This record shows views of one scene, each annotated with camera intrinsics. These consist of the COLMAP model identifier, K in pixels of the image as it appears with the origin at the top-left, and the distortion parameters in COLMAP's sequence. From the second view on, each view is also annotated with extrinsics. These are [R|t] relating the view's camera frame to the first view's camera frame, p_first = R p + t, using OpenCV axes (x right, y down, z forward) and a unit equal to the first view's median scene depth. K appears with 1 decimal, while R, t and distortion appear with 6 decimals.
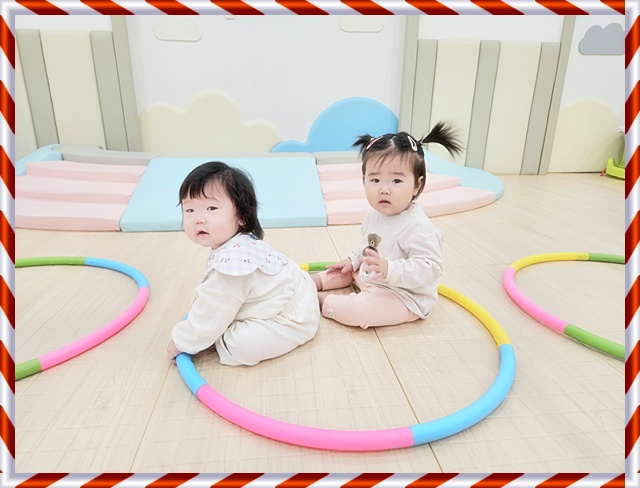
lens RADIAL K [[445.2, 0, 309.5], [0, 445.2, 247.0], [0, 0, 1]] dist [0.039510, -0.041930]
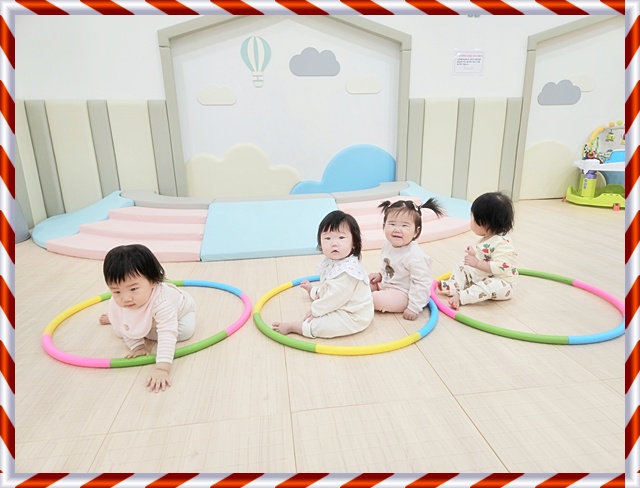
lens RADIAL K [[445.2, 0, 317.9], [0, 445.2, 248.2], [0, 0, 1]] dist [0.039510, -0.041930]
pose [[0.998994, -0.033153, 0.030206, -0.084085], [0.034393, 0.998546, -0.041515, -0.004940], [-0.028785, 0.042512, 0.998681, -0.290818]]
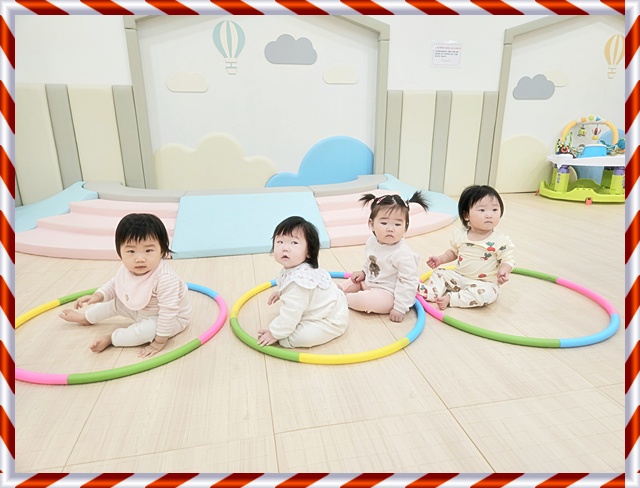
lens RADIAL K [[445.2, 0, 323.6], [0, 445.2, 244.0], [0, 0, 1]] dist [0.039510, -0.041930]
pose [[0.994130, -0.036688, 0.101782, -0.094178], [0.039617, 0.998853, -0.026901, -0.020530], [-0.100678, 0.030775, 0.994443, -0.247656]]
